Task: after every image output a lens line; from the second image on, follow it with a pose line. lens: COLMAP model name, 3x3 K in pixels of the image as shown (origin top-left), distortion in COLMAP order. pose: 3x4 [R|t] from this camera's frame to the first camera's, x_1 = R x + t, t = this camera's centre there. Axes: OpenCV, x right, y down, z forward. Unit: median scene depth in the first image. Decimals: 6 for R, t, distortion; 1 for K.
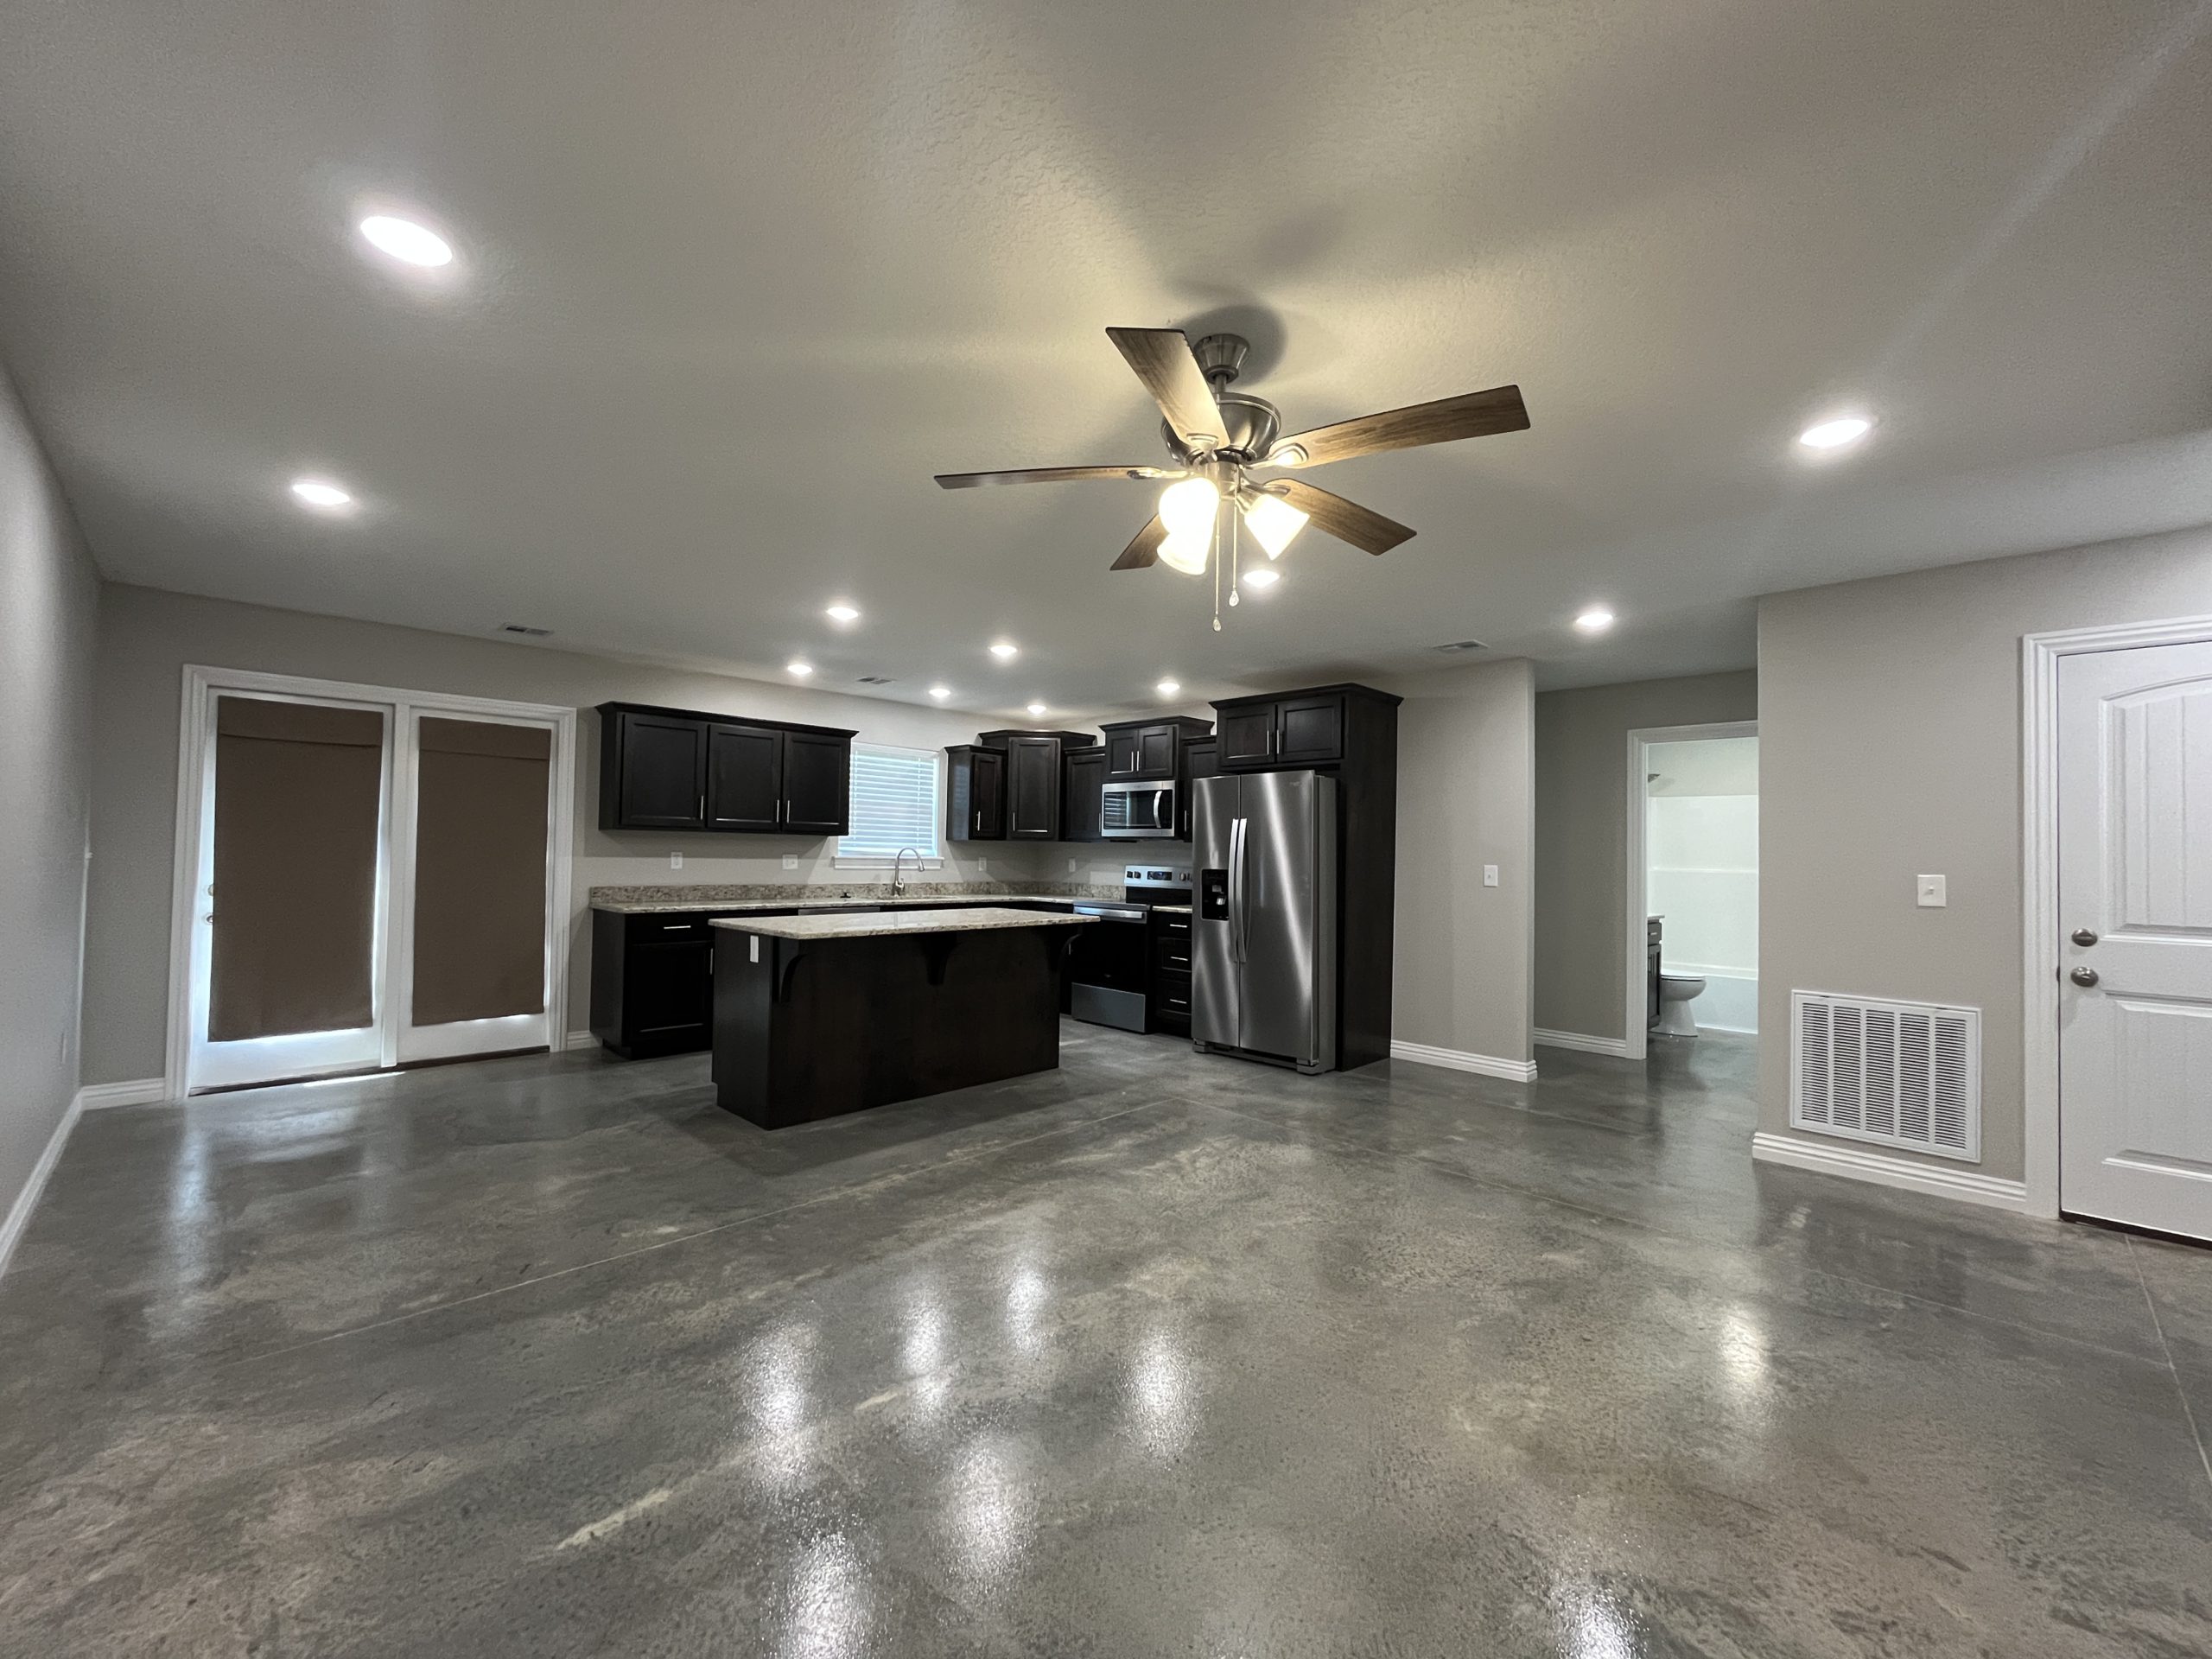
lens RADIAL K [[894.2, 0, 1107.6], [0, 894.2, 833.6], [0, 0, 1]] dist [-0.005254, 0.000457]
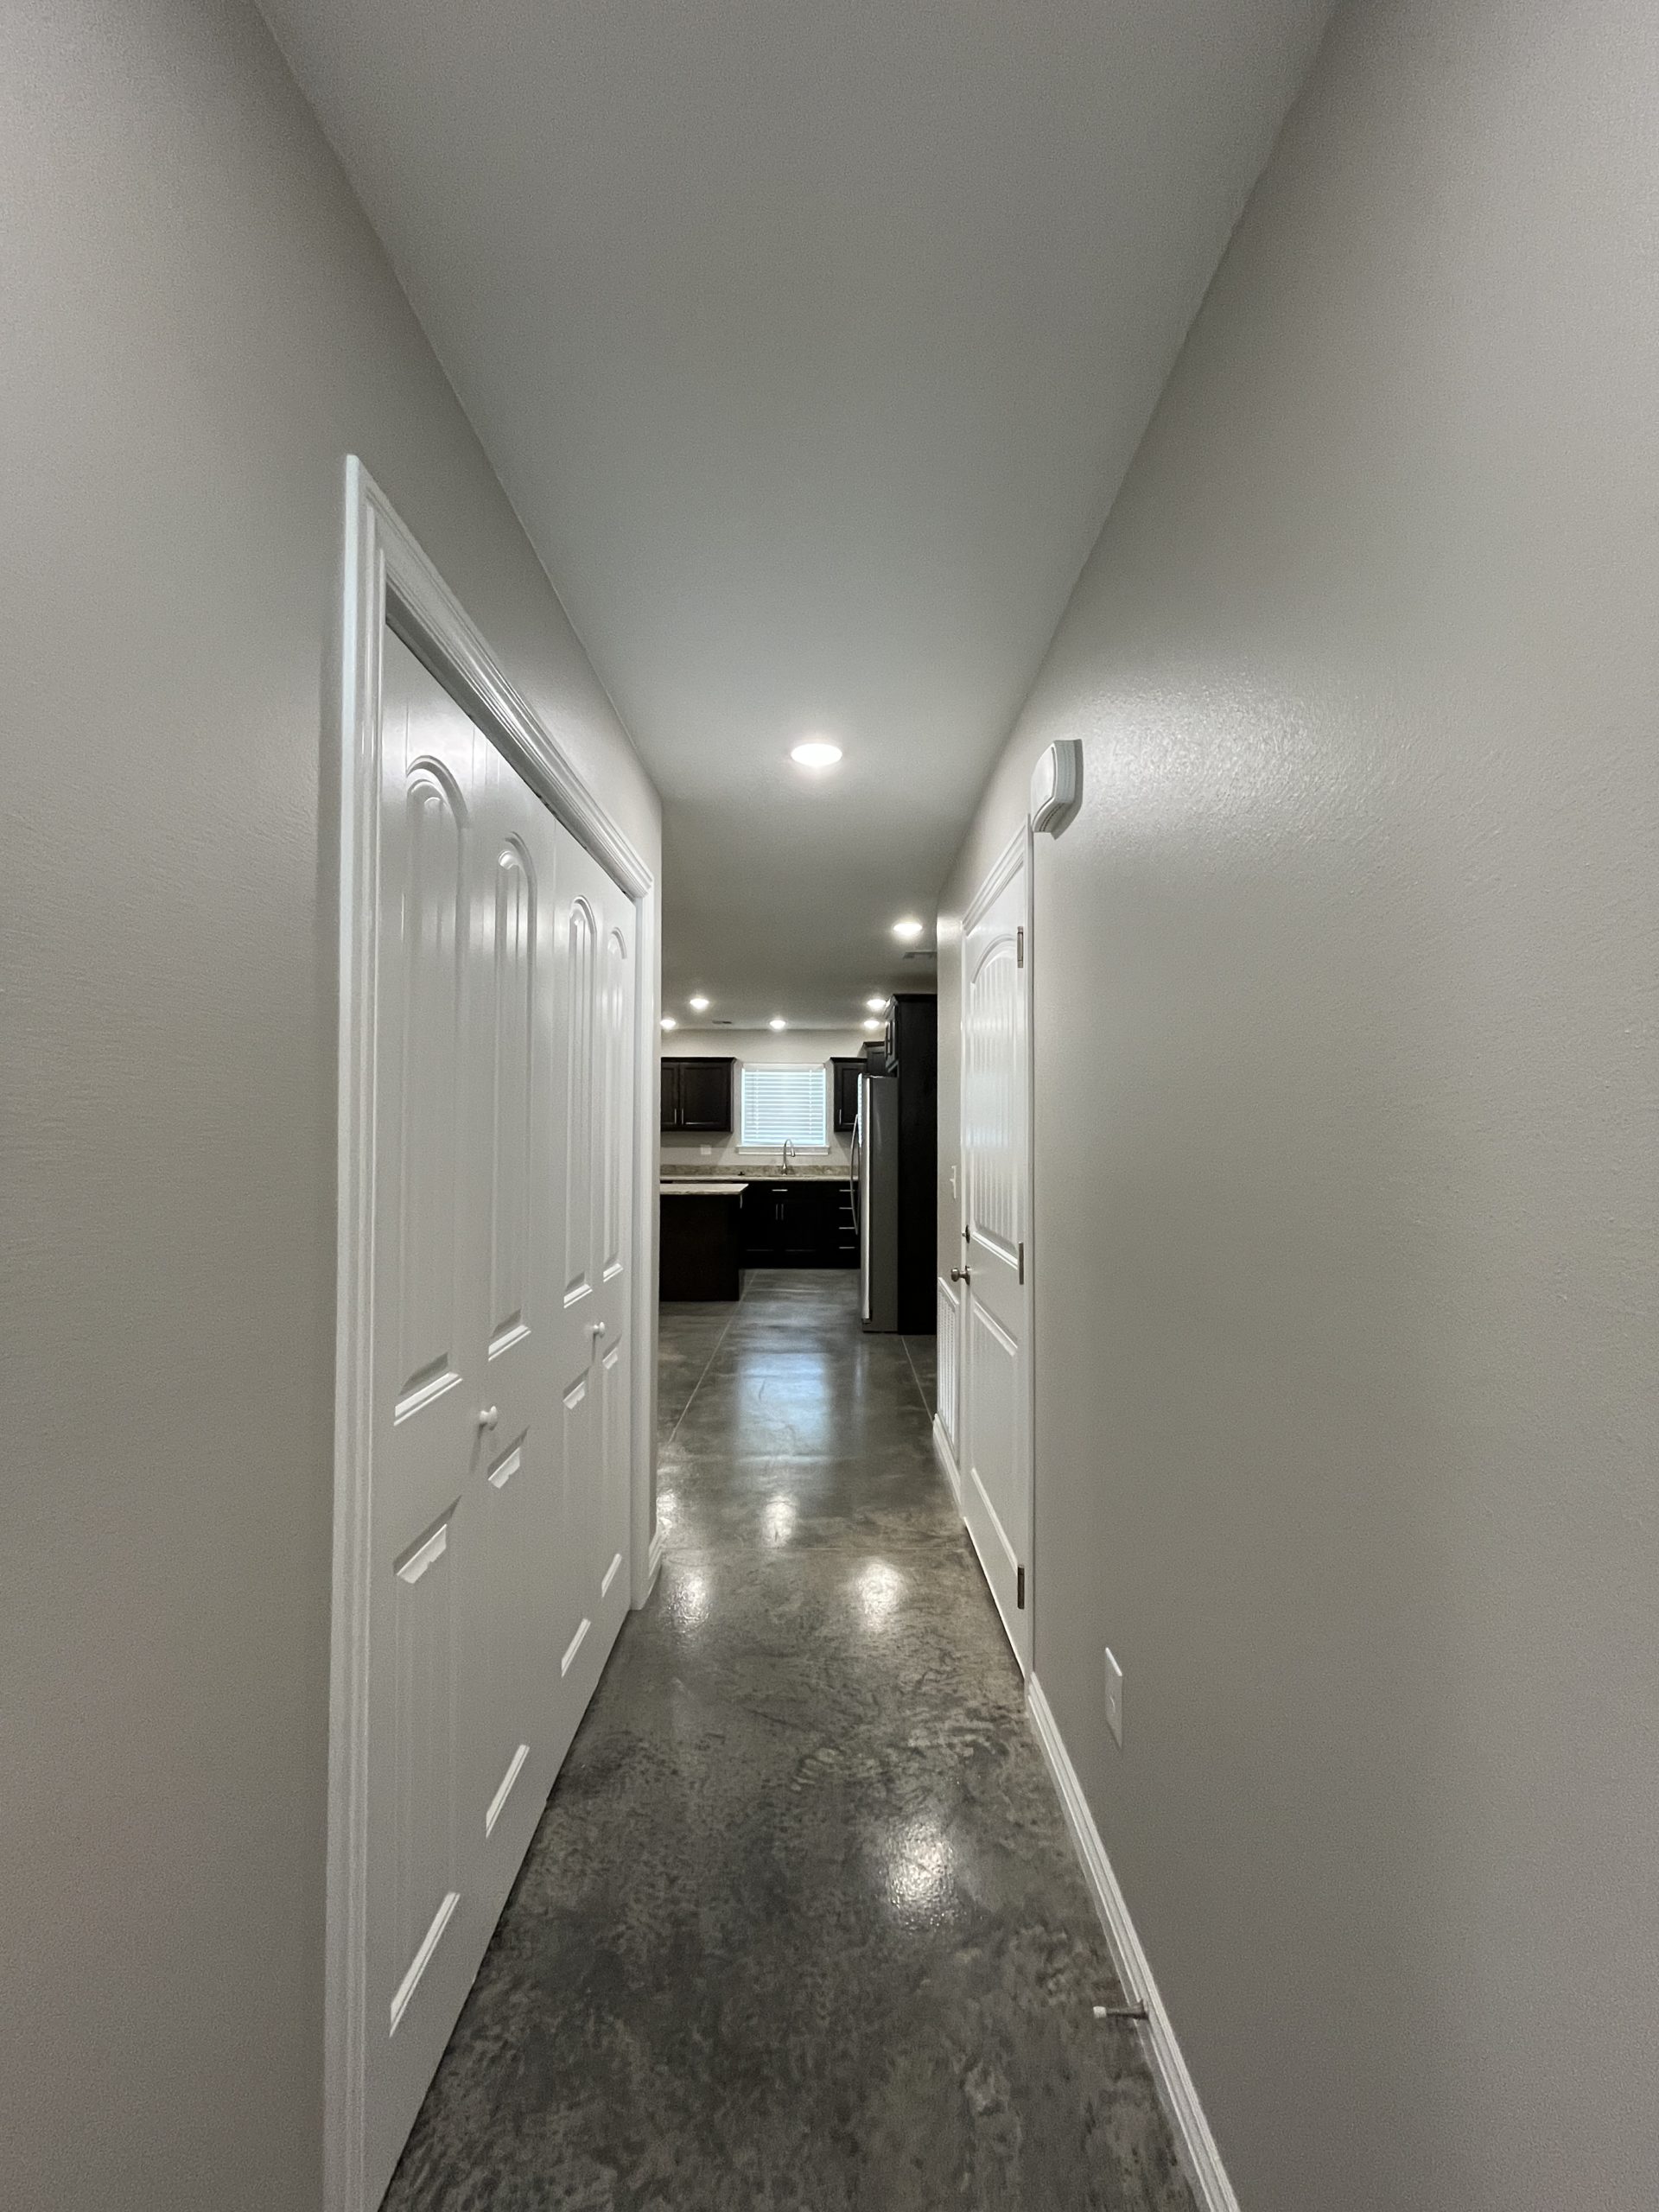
lens RADIAL K [[894.2, 0, 819.6], [0, 894.2, 1108.5], [0, 0, 1]] dist [-0.005254, 0.000457]
pose [[0.699306, -0.032941, -0.714063, 1.425097], [0.023820, 0.999457, -0.022779, 0.003672], [0.714425, -0.001080, 0.699711, 0.187503]]
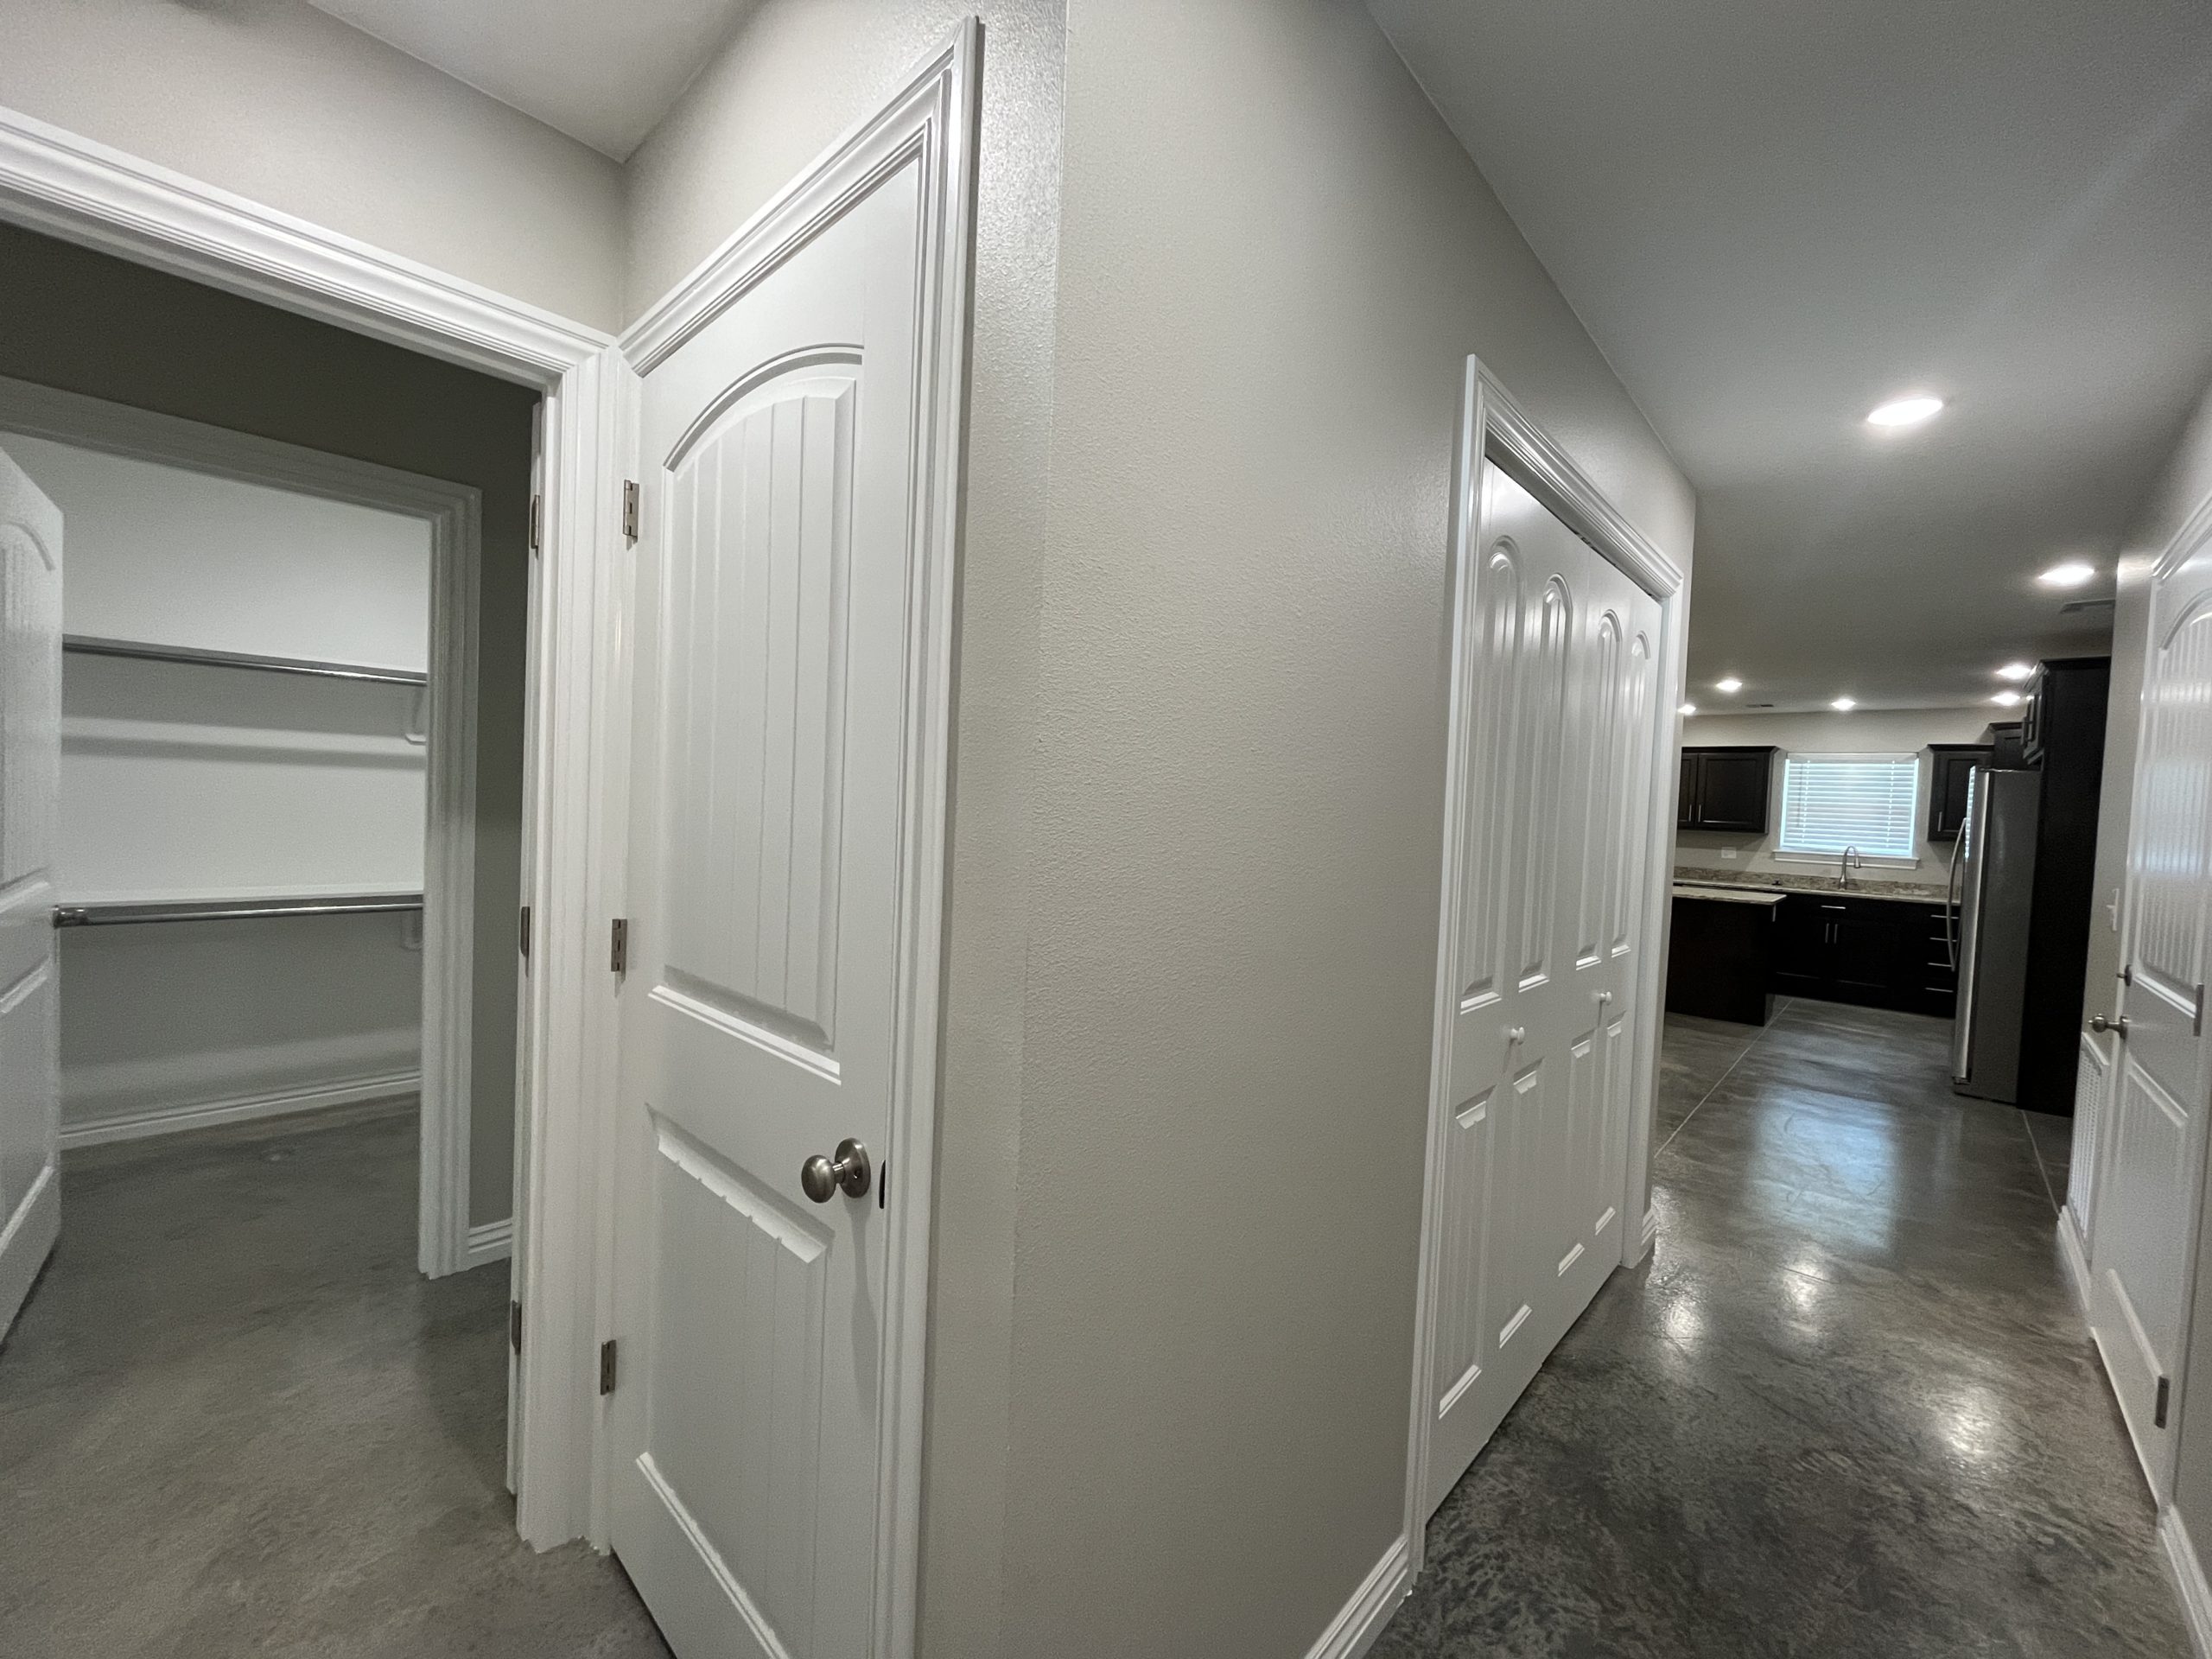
lens RADIAL K [[894.2, 0, 1107.6], [0, 894.2, 833.6], [0, 0, 1]] dist [-0.005254, 0.000457]
pose [[0.038978, 0.016184, -0.999109, 1.533526], [-0.022897, 0.999621, 0.015299, 0.009440], [0.998978, 0.022281, 0.039334, 0.104377]]
